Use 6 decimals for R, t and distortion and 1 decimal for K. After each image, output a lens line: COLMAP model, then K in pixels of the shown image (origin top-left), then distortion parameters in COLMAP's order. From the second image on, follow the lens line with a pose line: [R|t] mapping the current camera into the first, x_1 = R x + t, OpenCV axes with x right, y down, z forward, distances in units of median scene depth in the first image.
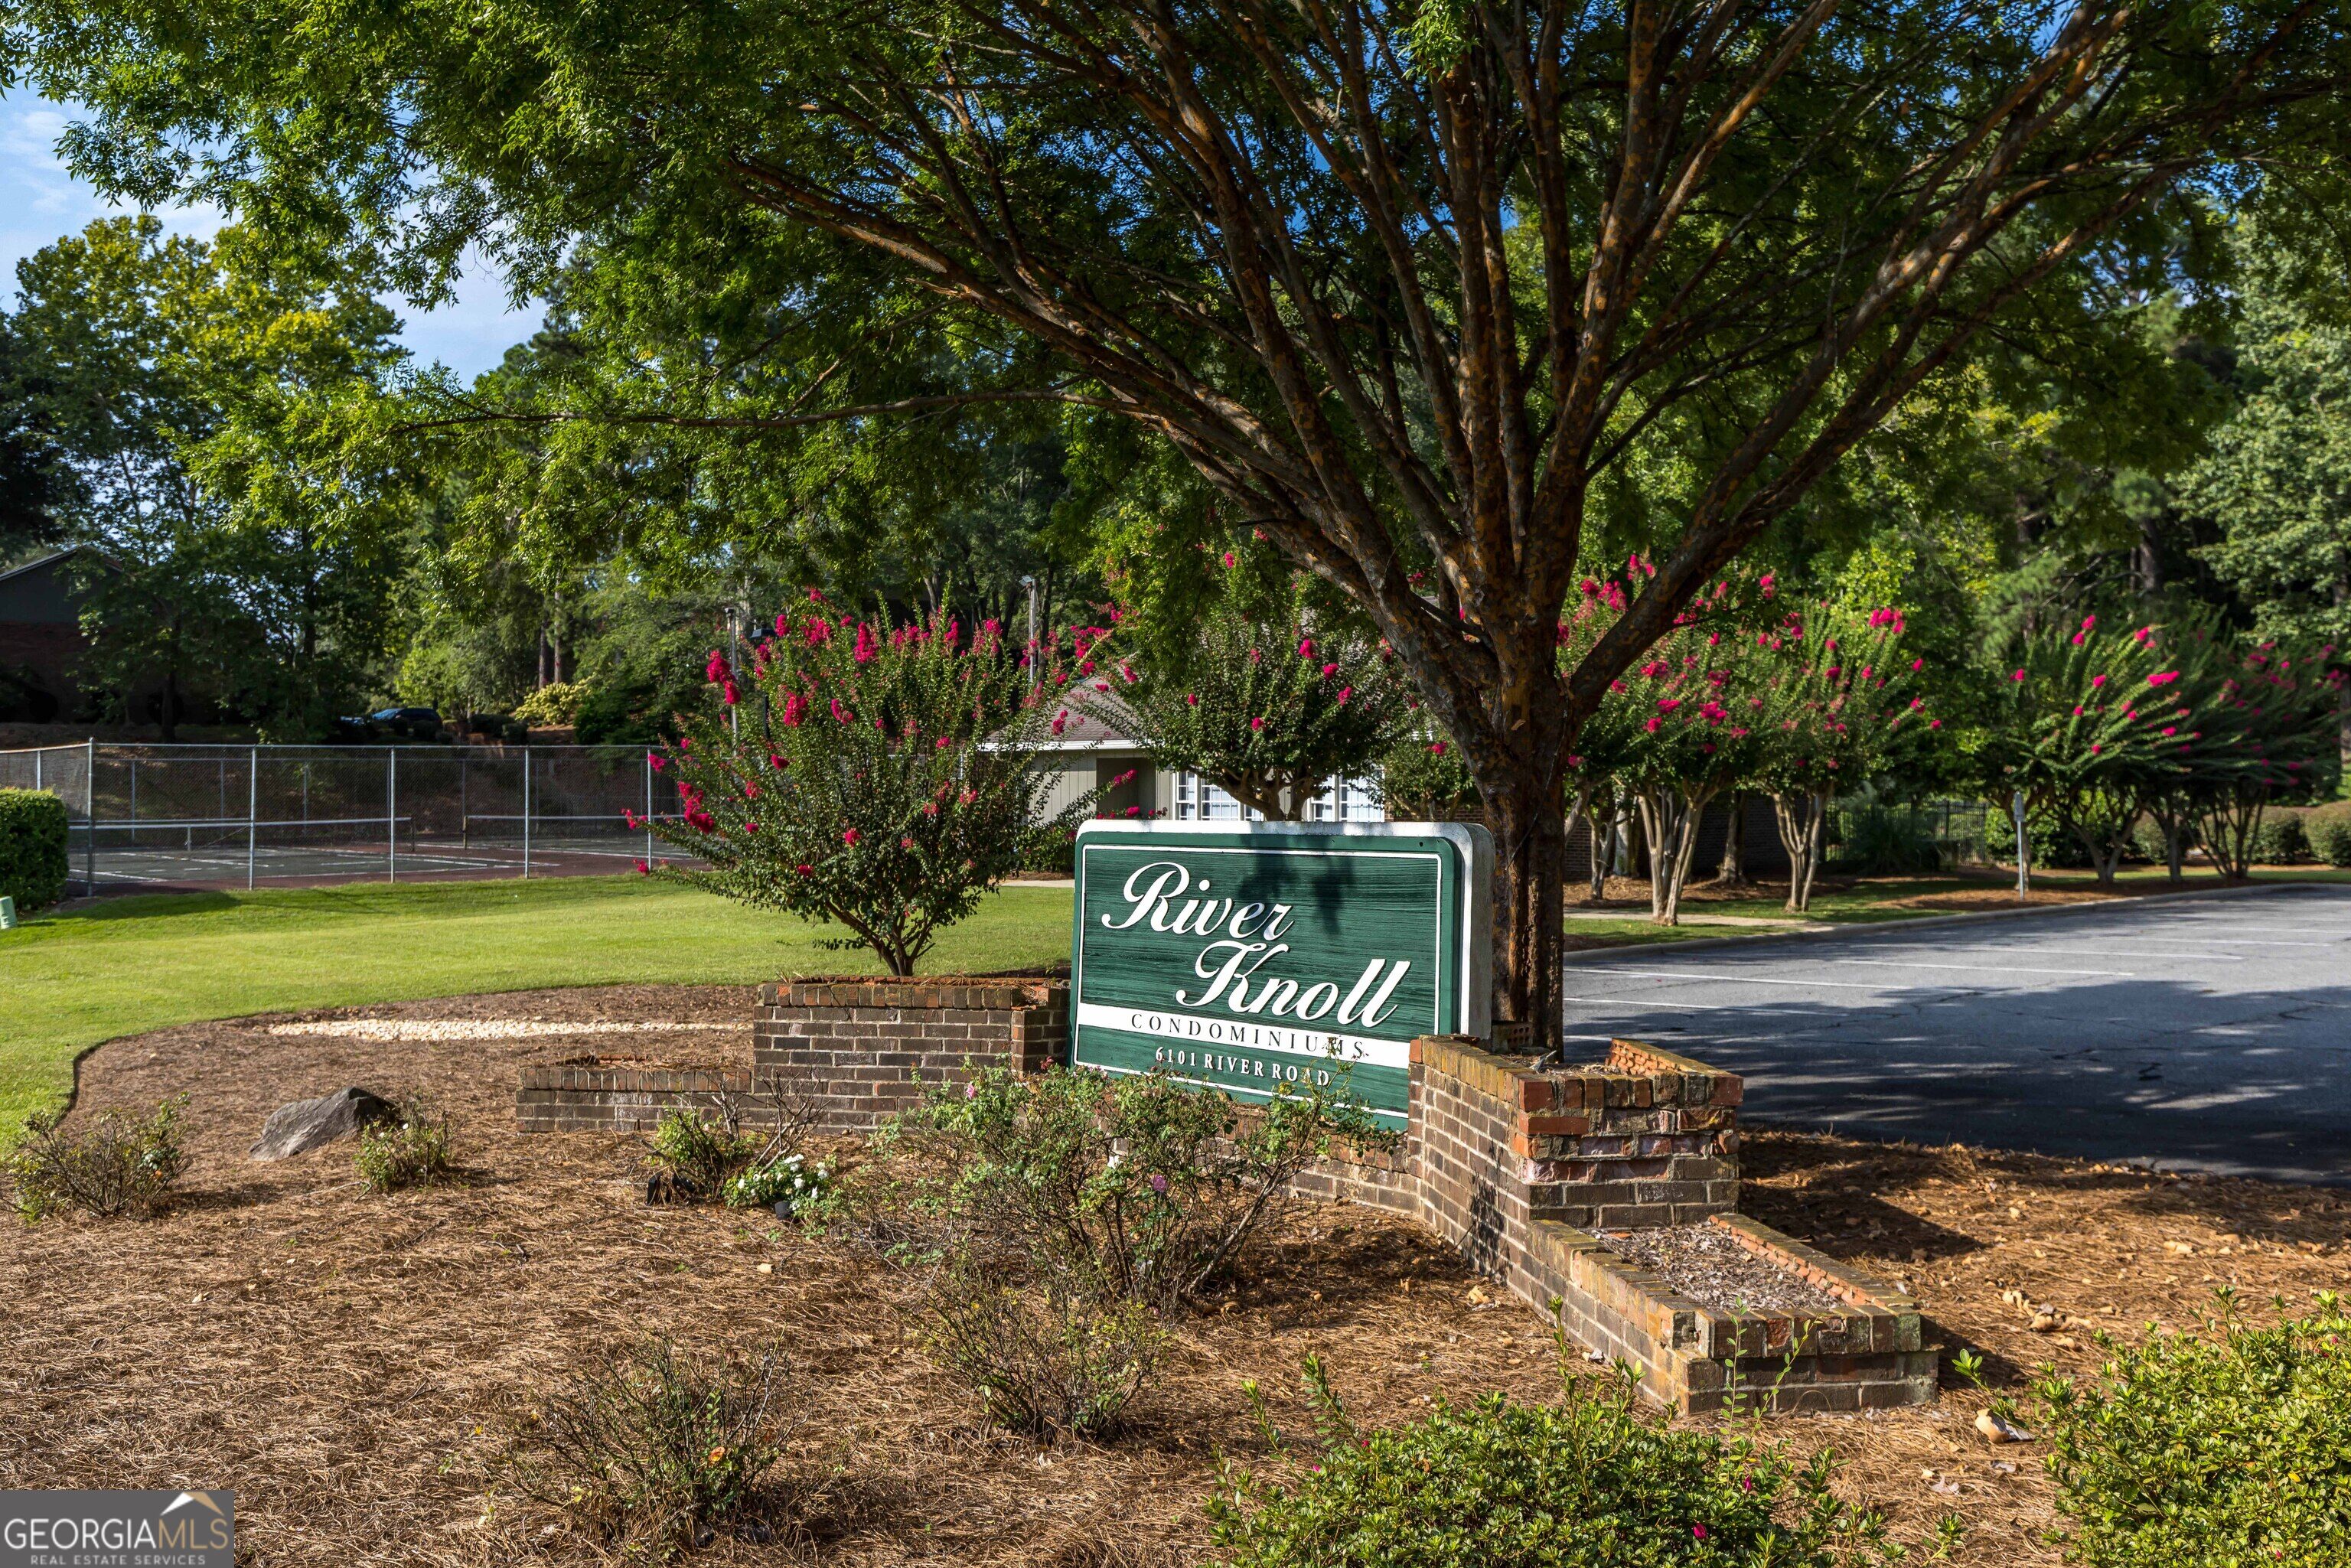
lens RADIAL K [[2260.2, 0, 1191.4], [0, 2260.2, 773.7], [0, 0, 1]] dist [-0.010393, 0.000000]
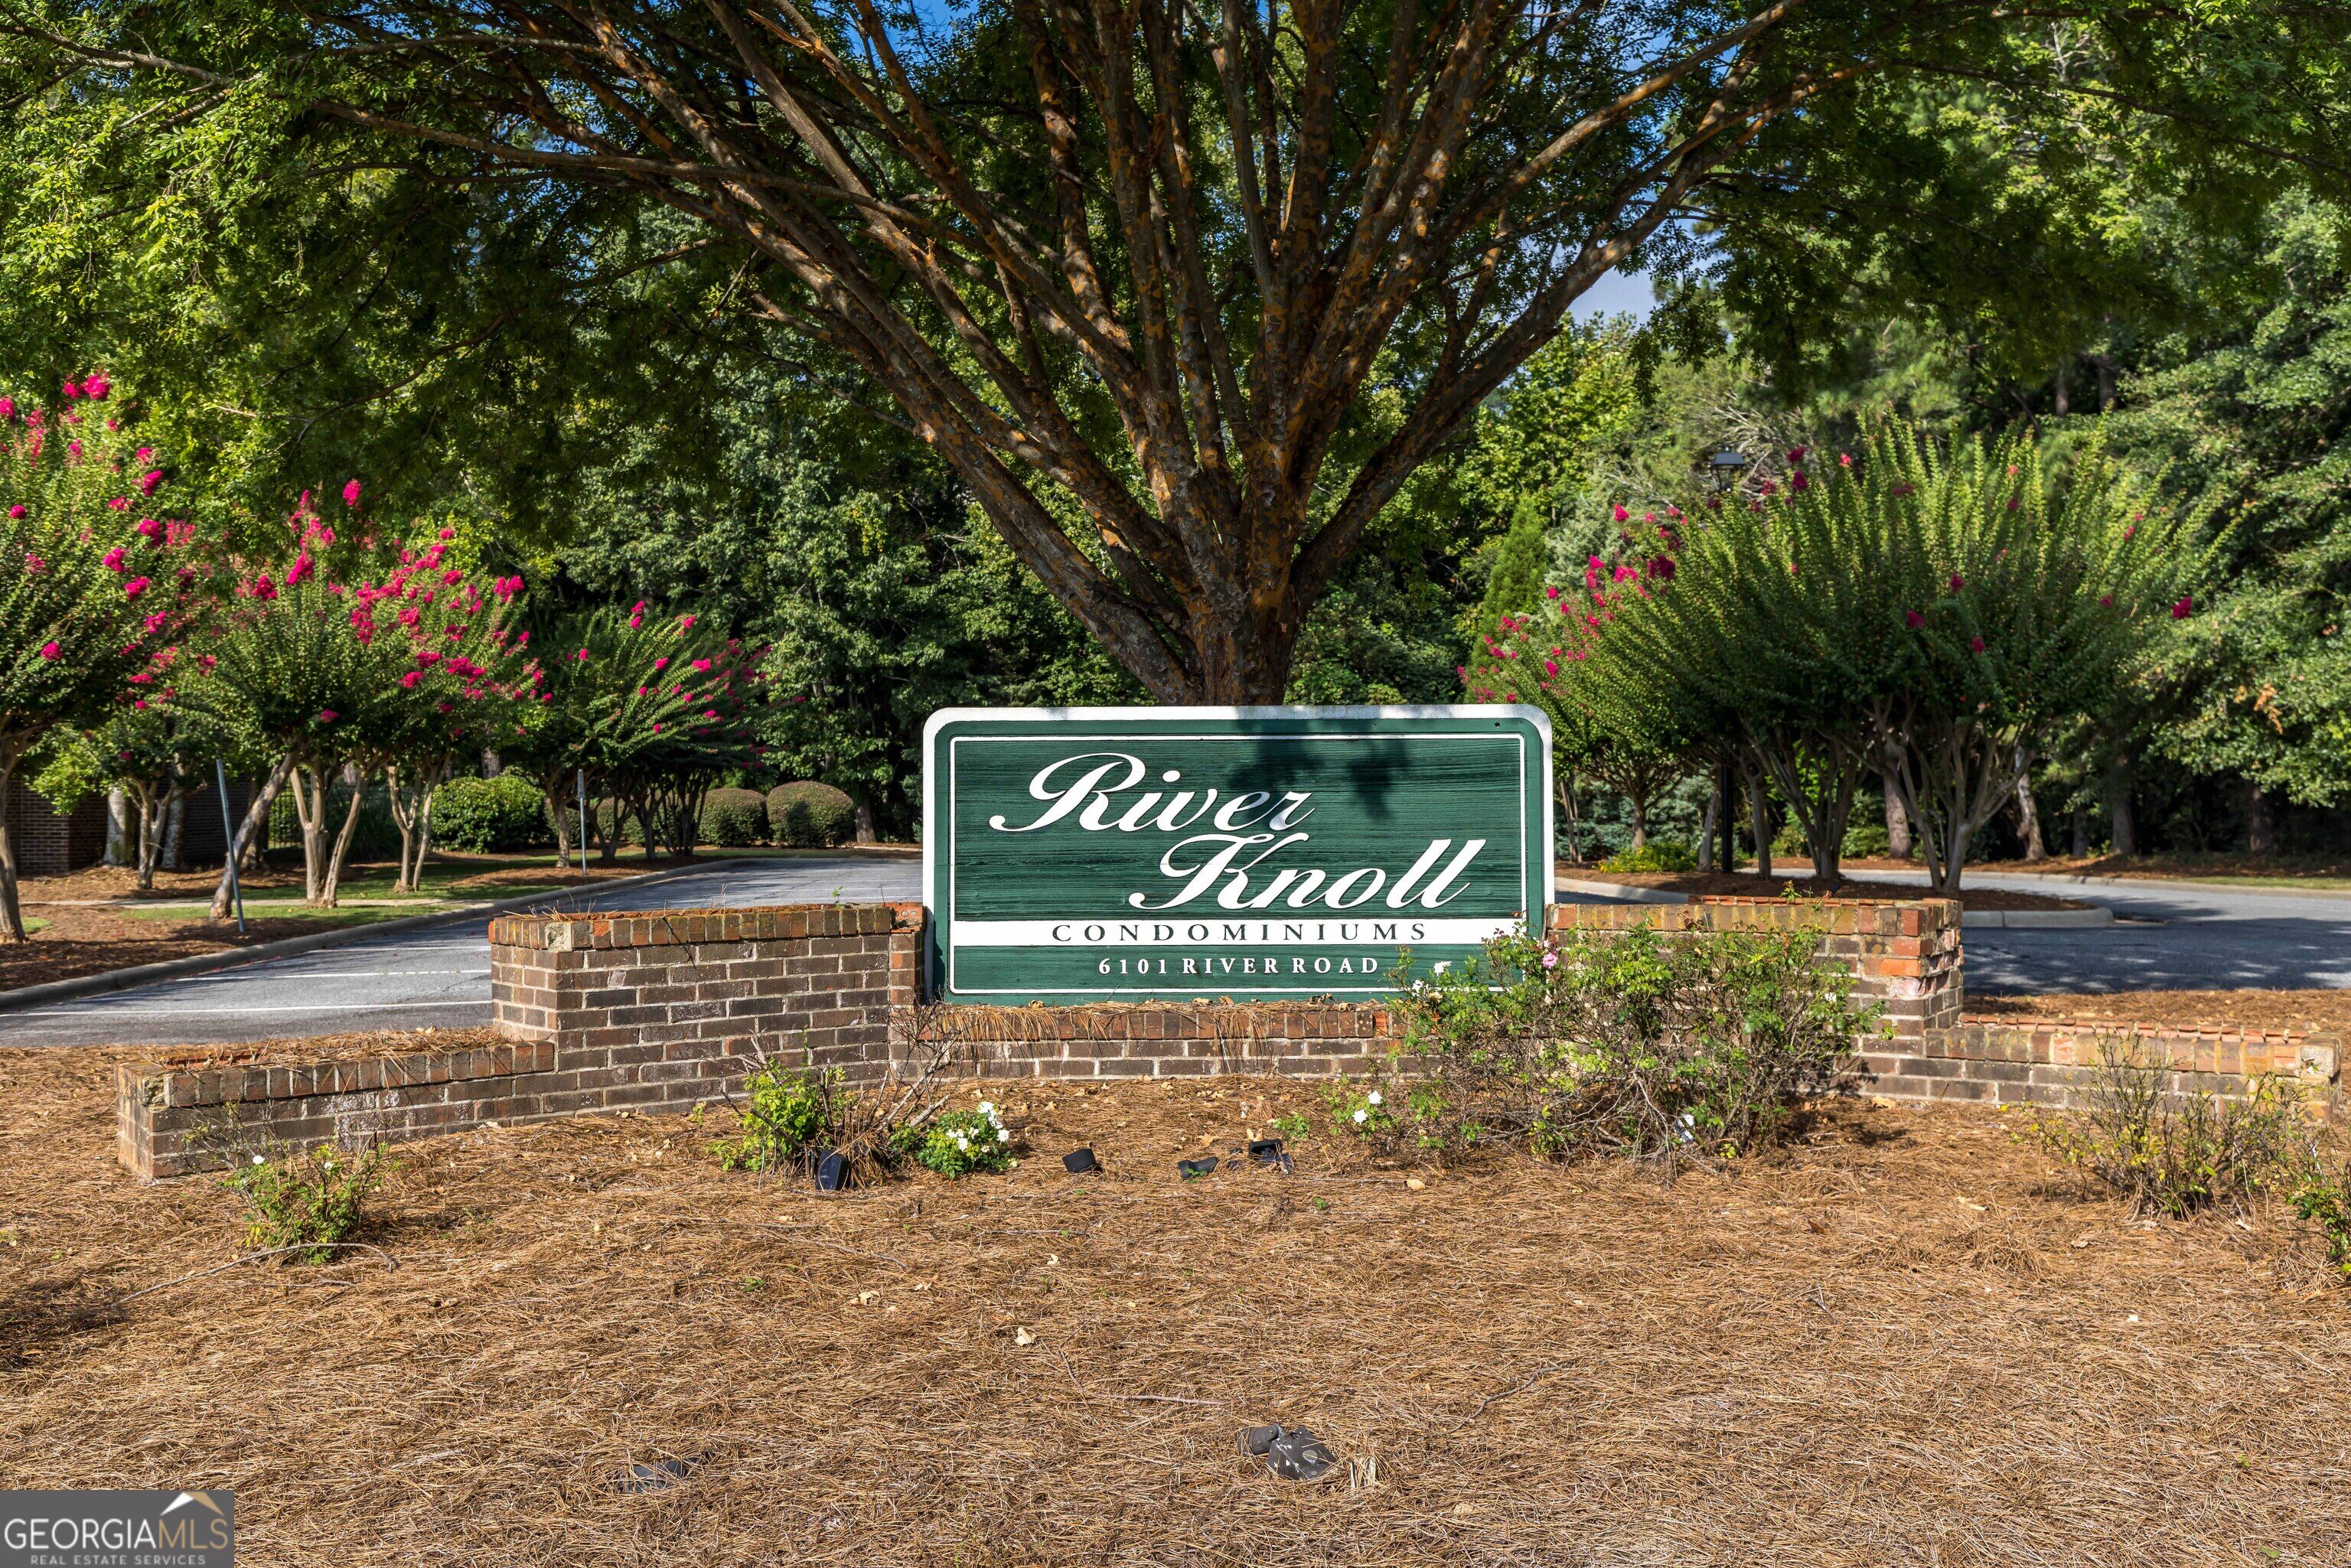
lens RADIAL K [[2260.2, 0, 1187.9], [0, 2260.2, 795.6], [0, 0, 1]] dist [-0.010393, 0.000000]
pose [[0.588321, 0.006460, 0.808602, -0.691031], [-0.002829, 0.999978, -0.005930, 0.059099], [-0.808623, 0.001201, 0.588326, 0.428492]]
